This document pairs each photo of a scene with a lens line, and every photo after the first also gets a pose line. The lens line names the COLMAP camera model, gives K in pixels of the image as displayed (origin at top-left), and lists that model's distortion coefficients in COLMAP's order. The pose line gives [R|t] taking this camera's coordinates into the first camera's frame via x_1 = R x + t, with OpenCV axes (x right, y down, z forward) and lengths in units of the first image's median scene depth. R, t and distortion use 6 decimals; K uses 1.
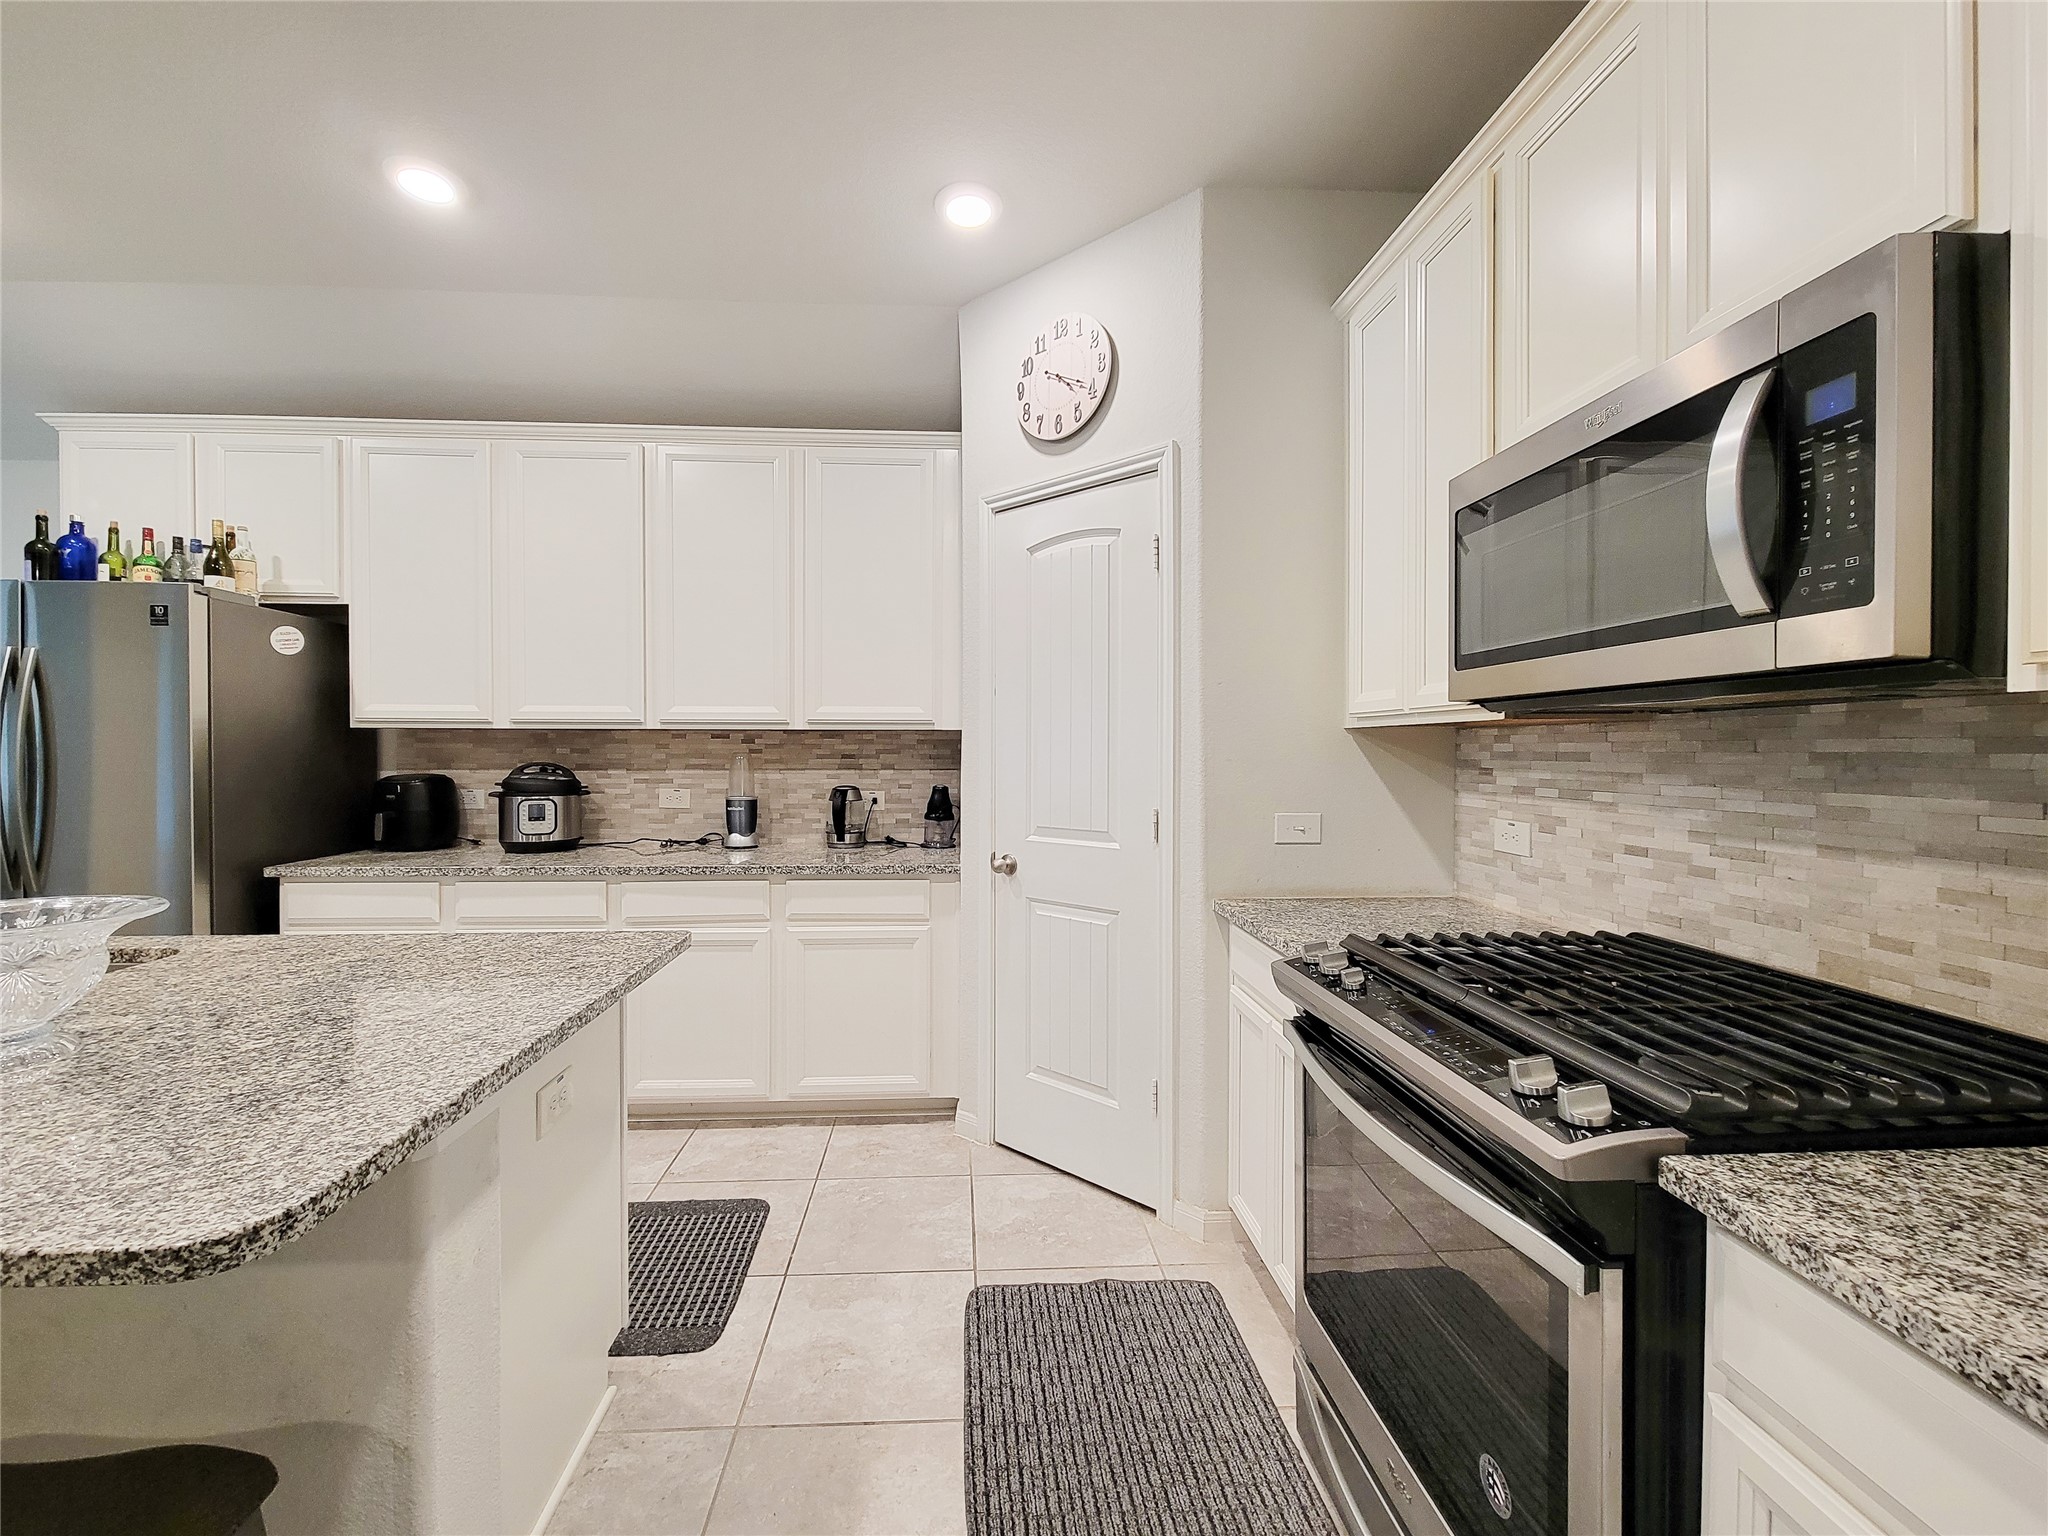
lens RADIAL K [[858.8, 0, 967.7], [0, 858.8, 758.9], [0, 0, 1]] dist [0.007346, -0.003712]
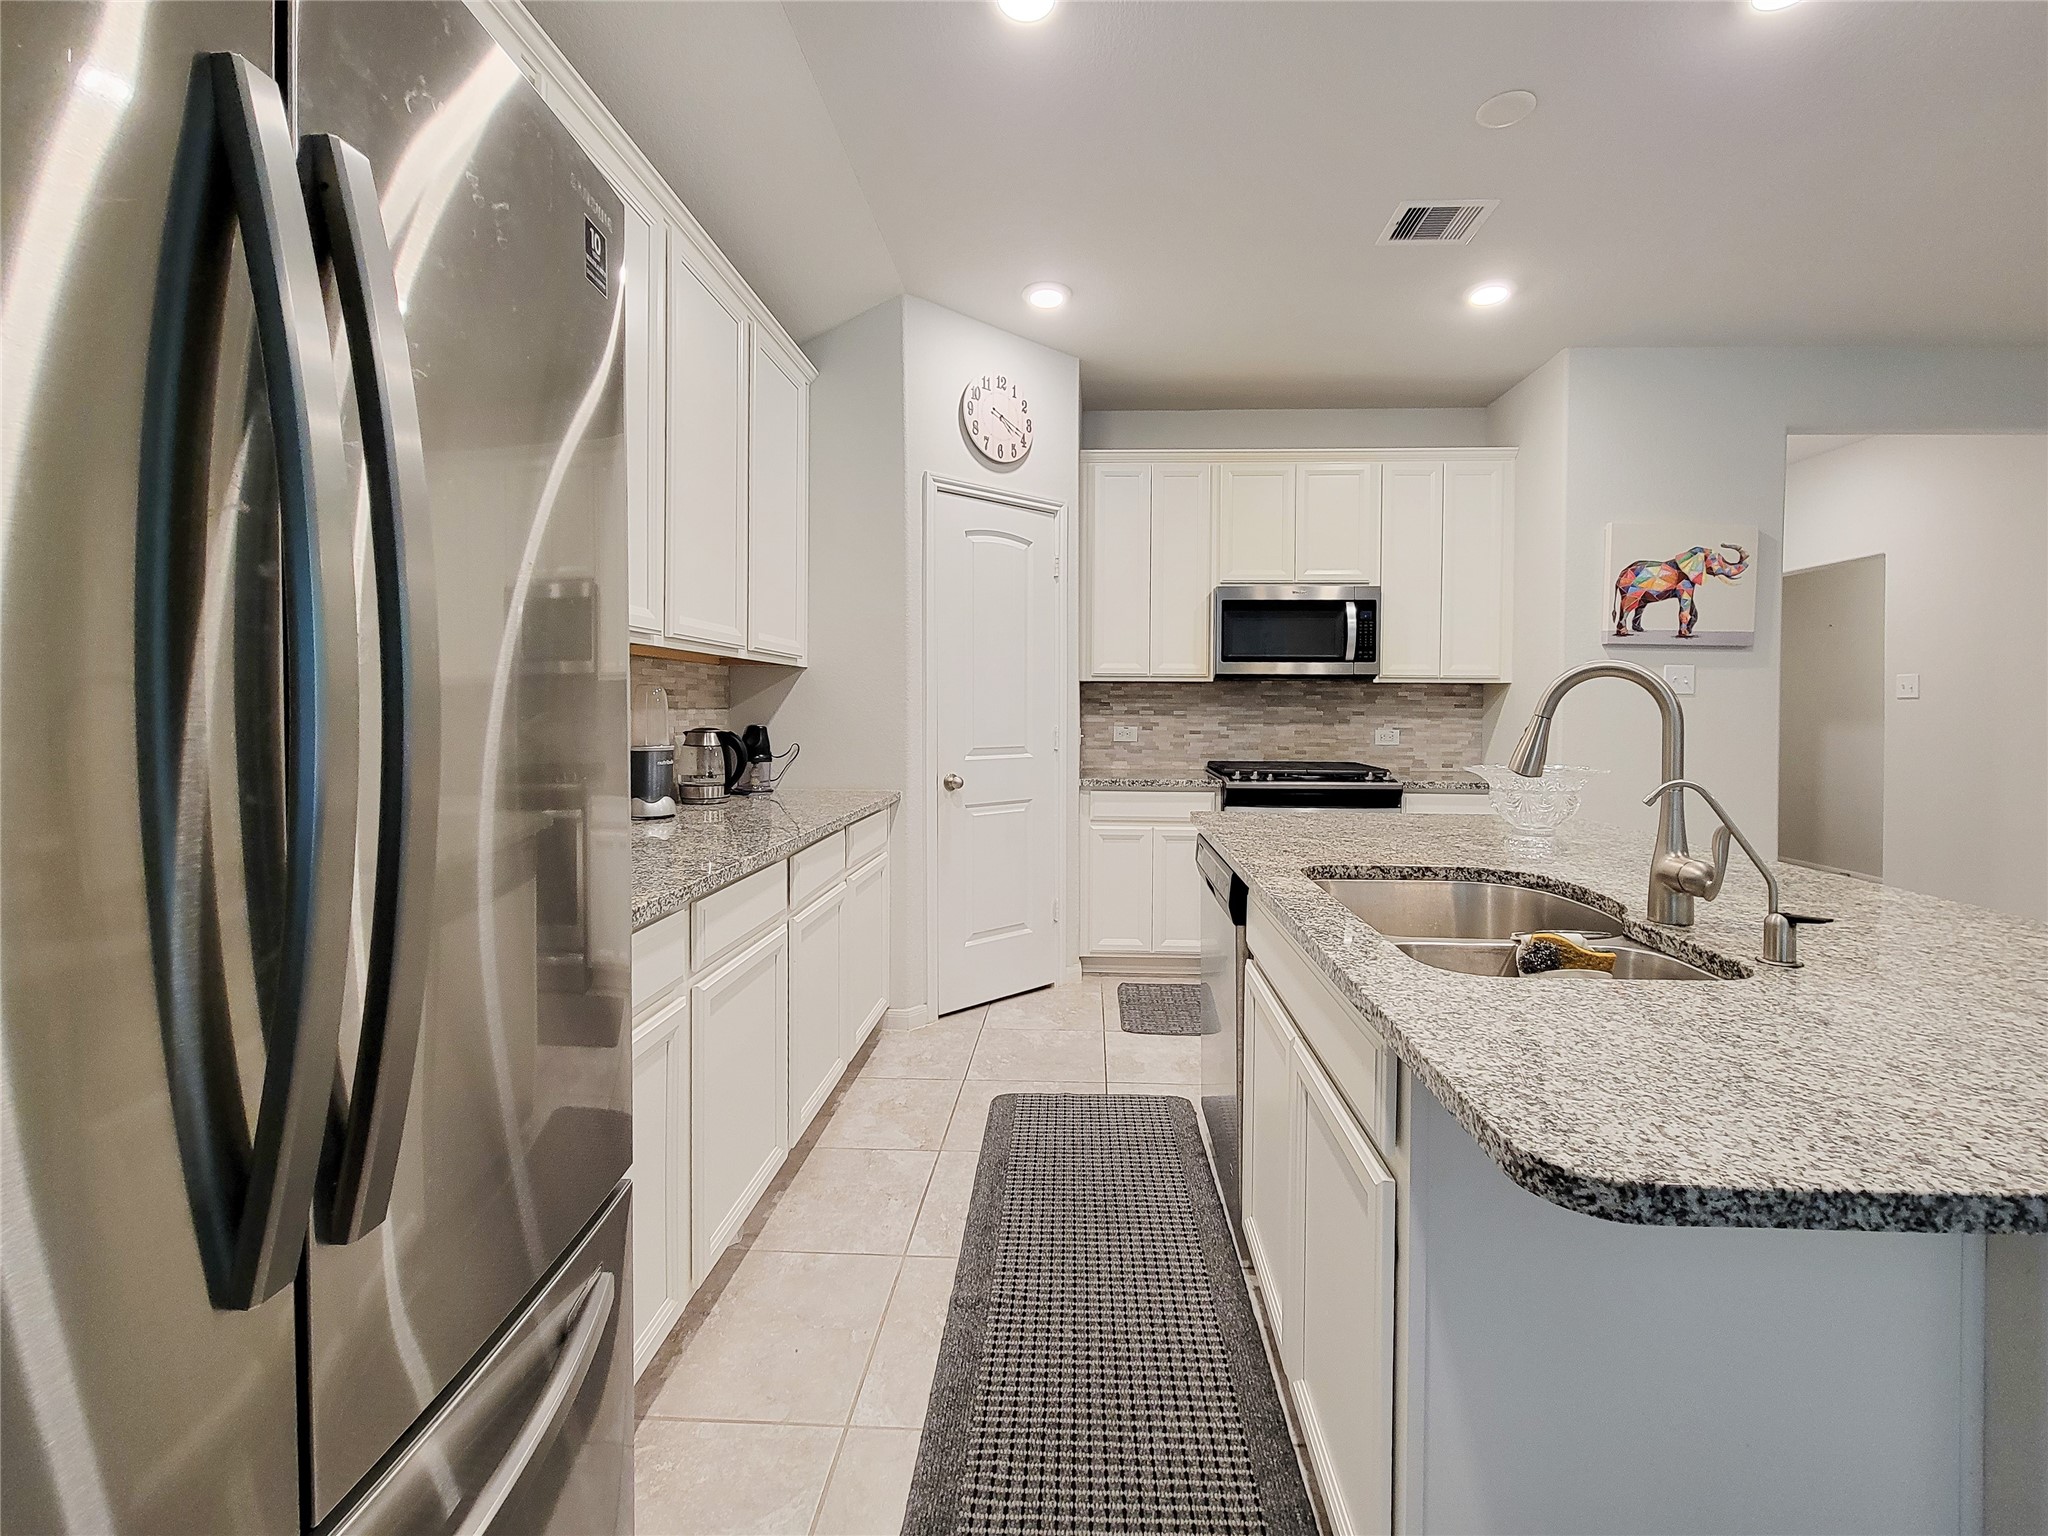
lens RADIAL K [[915.0, 0, 1060.0], [0, 915.0, 720.1], [0, 0, 1]] dist [0.009869, -0.001931]
pose [[0.055716, -0.014627, 0.998340, -1.170312], [0.006586, 0.999876, 0.014282, 0.015169], [-0.998425, 0.005780, 0.055805, 0.717821]]
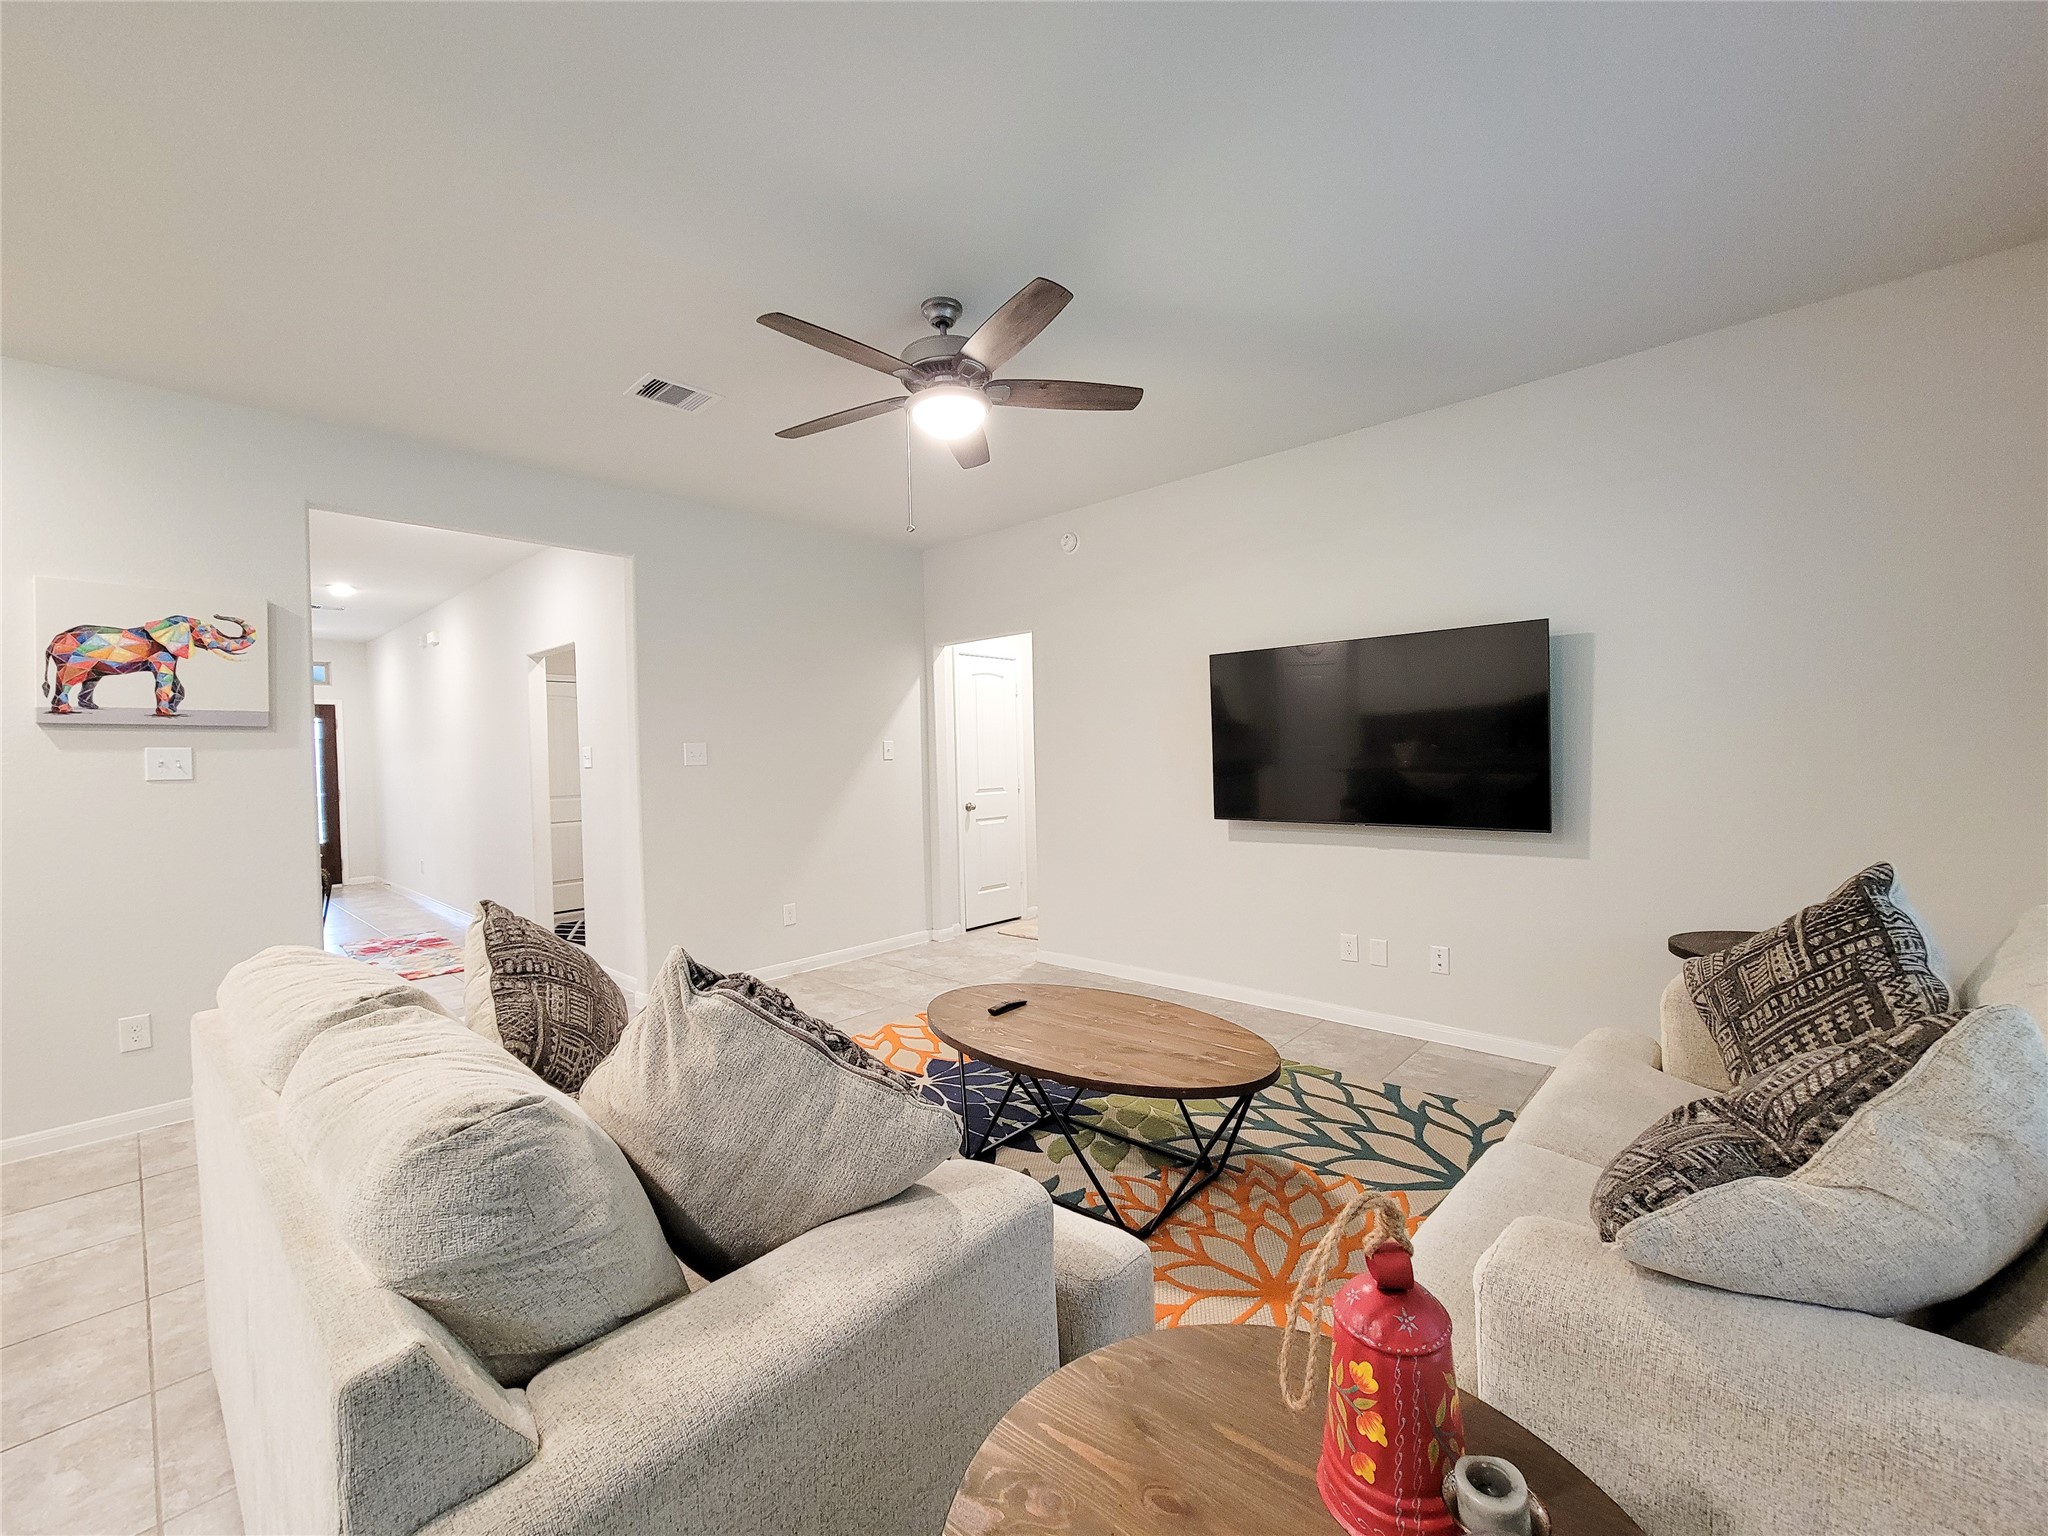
lens RADIAL K [[858.8, 0, 1037.7], [0, 858.8, 762.1], [0, 0, 1]] dist [0.007346, -0.003712]
pose [[-0.731396, 0.010961, 0.681864, -1.364041], [0.031261, 0.999359, 0.017466, -0.004725], [-0.681236, 0.034090, -0.731270, -0.053941]]
